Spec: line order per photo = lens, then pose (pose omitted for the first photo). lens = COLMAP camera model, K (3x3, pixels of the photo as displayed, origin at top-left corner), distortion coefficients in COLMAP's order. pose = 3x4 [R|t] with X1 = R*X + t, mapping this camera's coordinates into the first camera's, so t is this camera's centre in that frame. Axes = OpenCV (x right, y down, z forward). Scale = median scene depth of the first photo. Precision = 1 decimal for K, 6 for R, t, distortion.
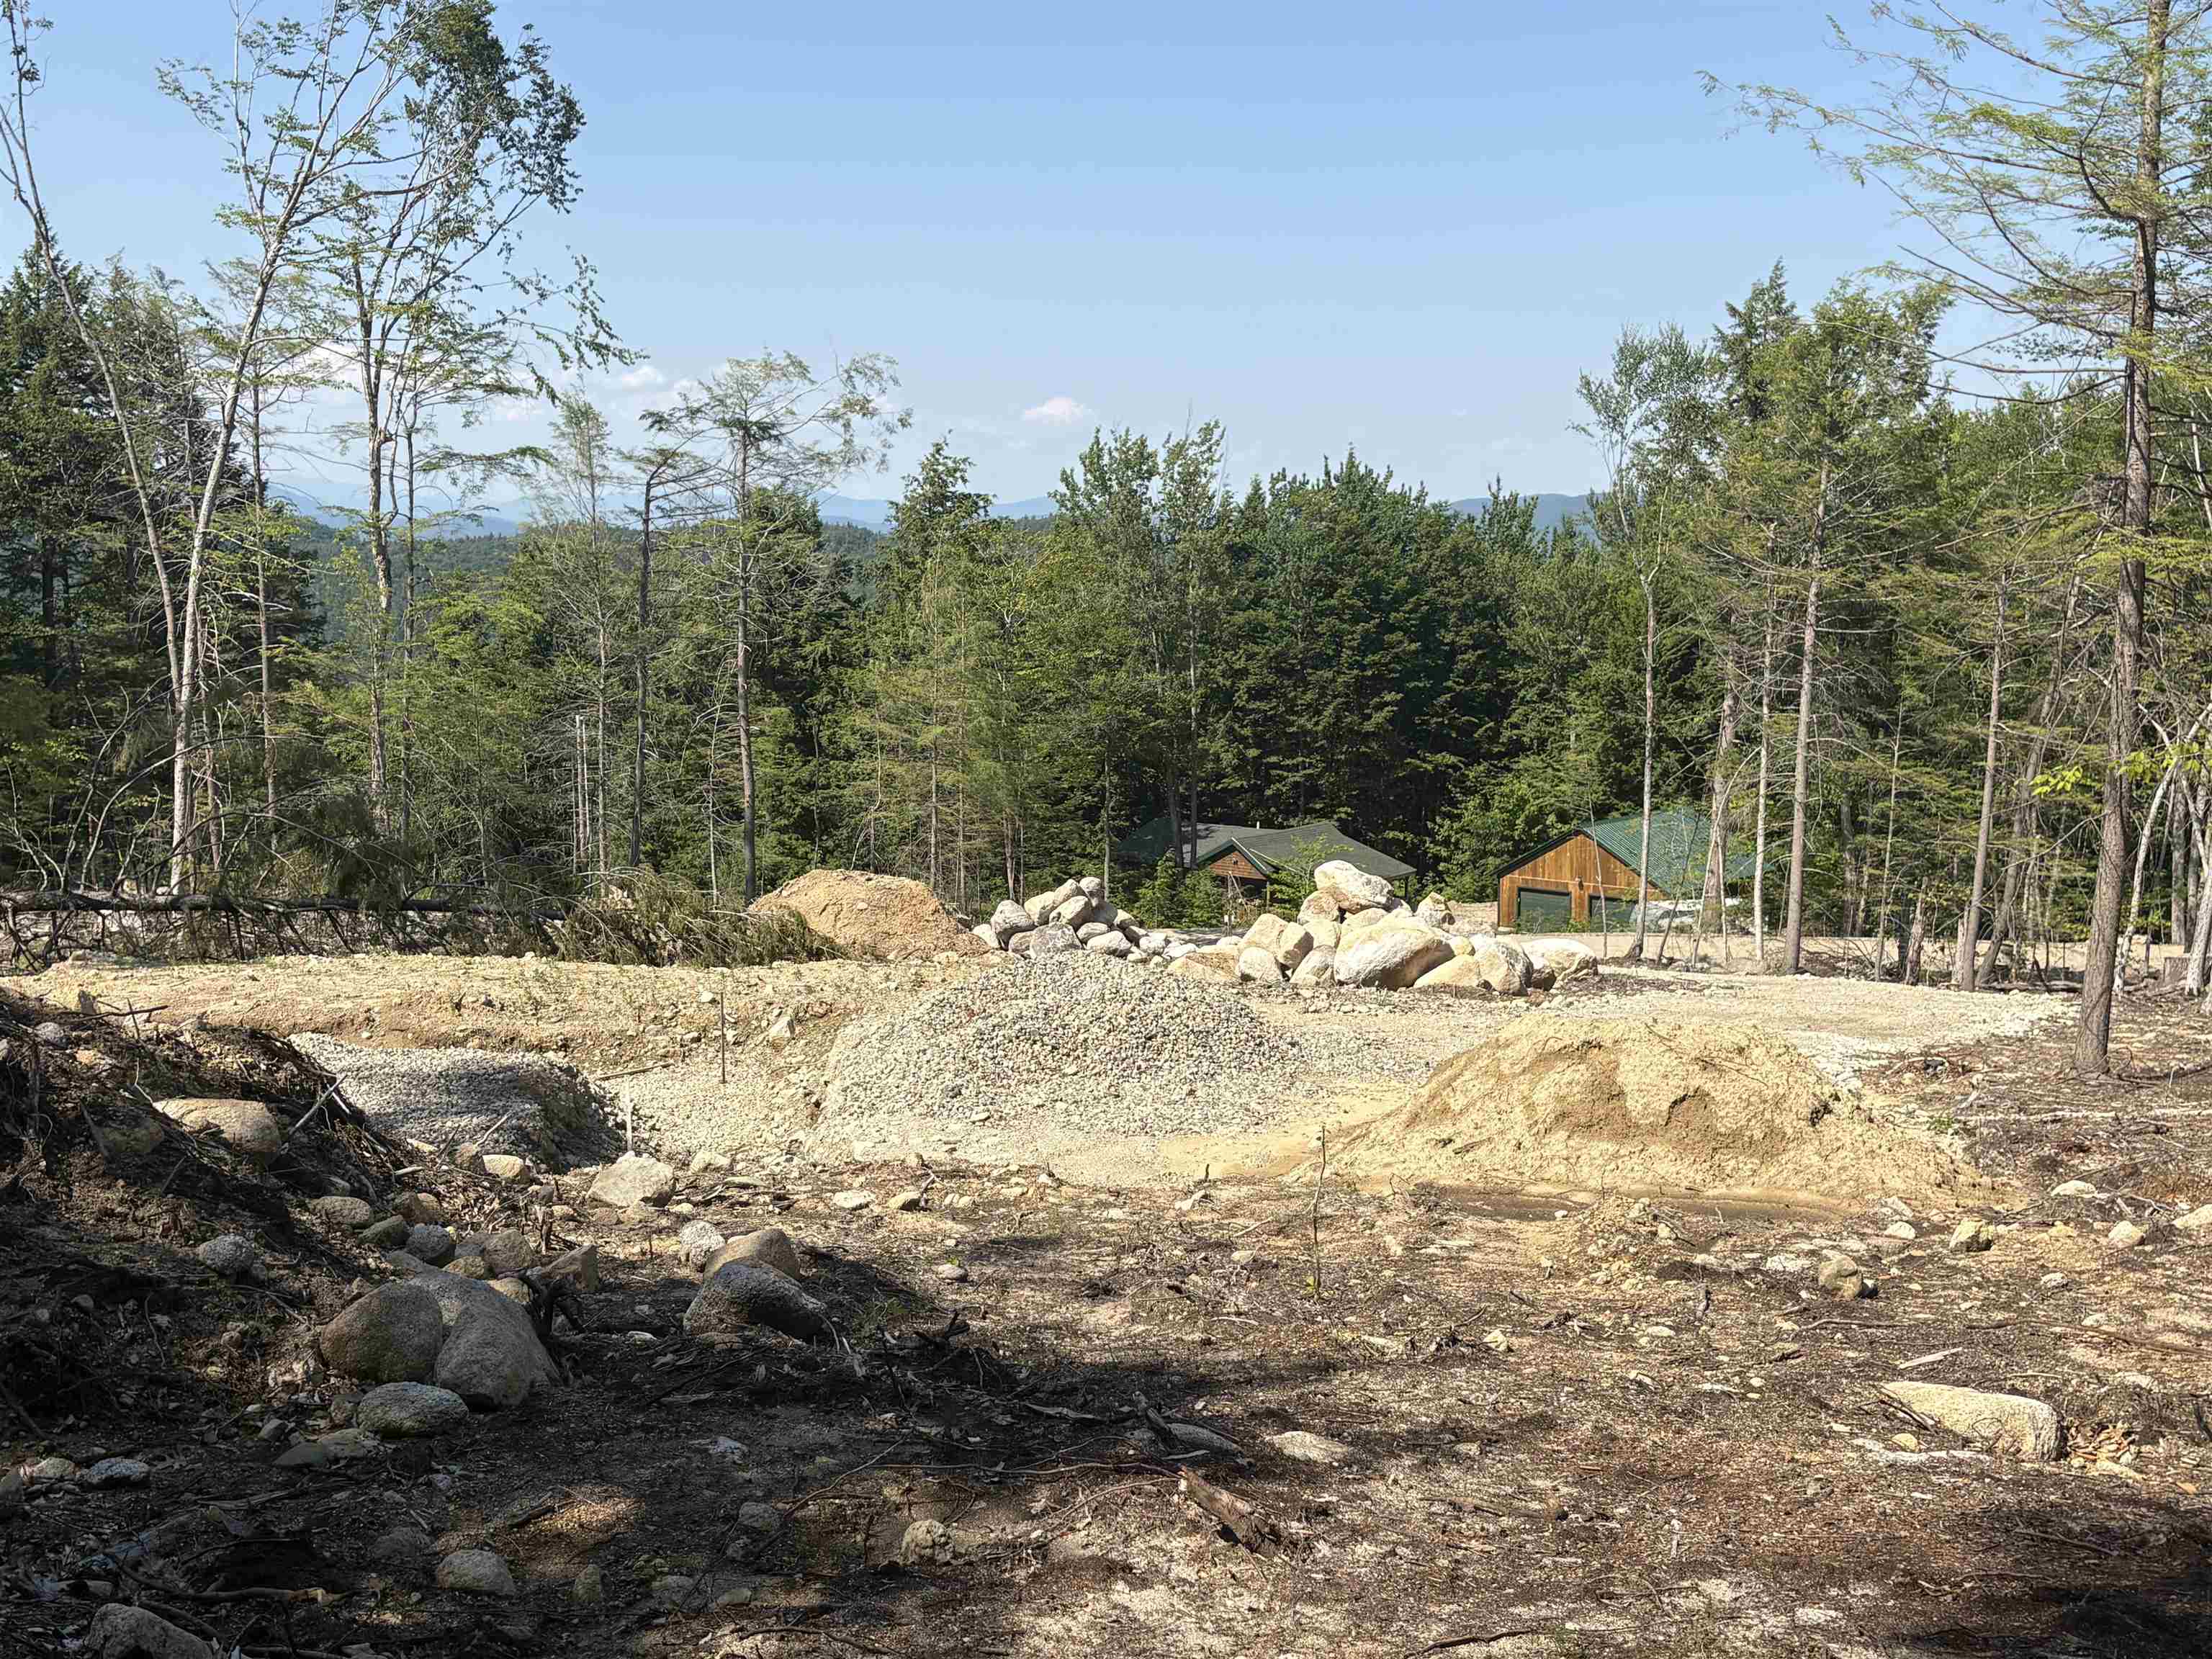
lens RADIAL K [[2499.2, 0, 1106.0], [0, 2499.2, 829.5], [0, 0, 1]] dist [0.157253, -0.507937]
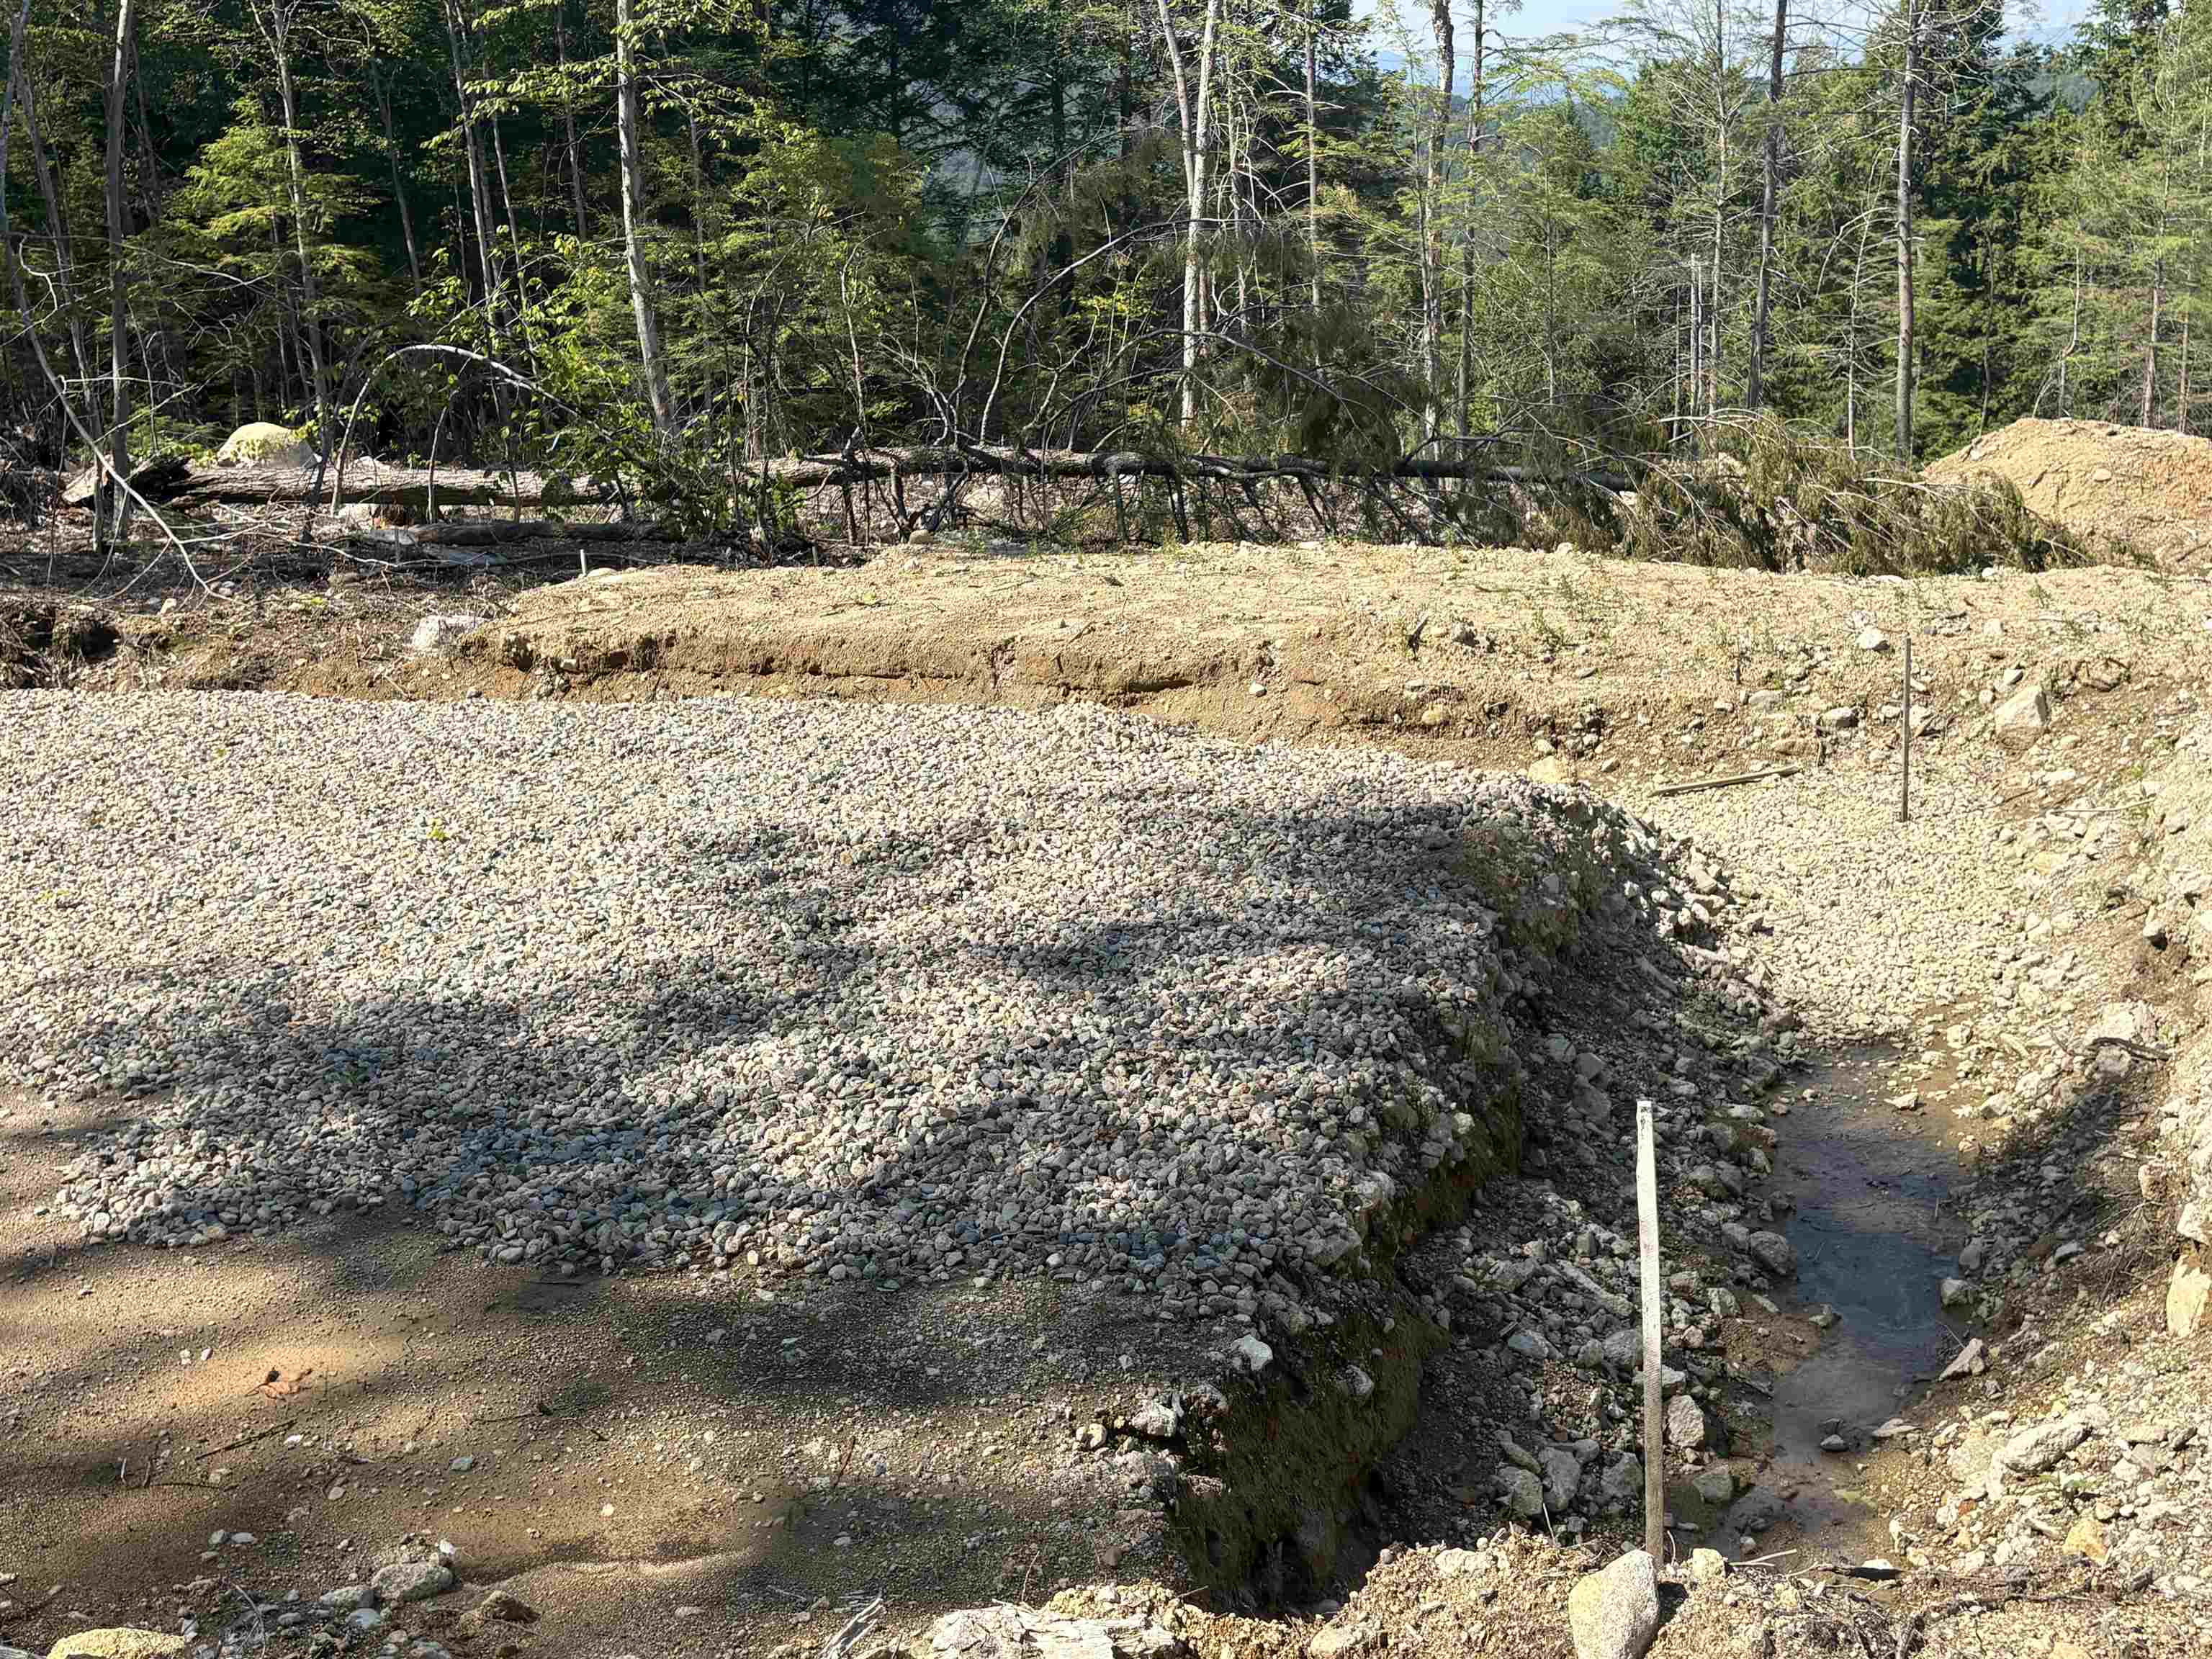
lens RADIAL K [[2499.2, 0, 1106.0], [0, 2499.2, 829.5], [0, 0, 1]] dist [0.157253, -0.507937]
pose [[0.907296, 0.066216, -0.415246, -0.037466], [0.004124, 0.986075, 0.166252, 0.007933], [0.420472, -0.152552, 0.894389, 0.206858]]
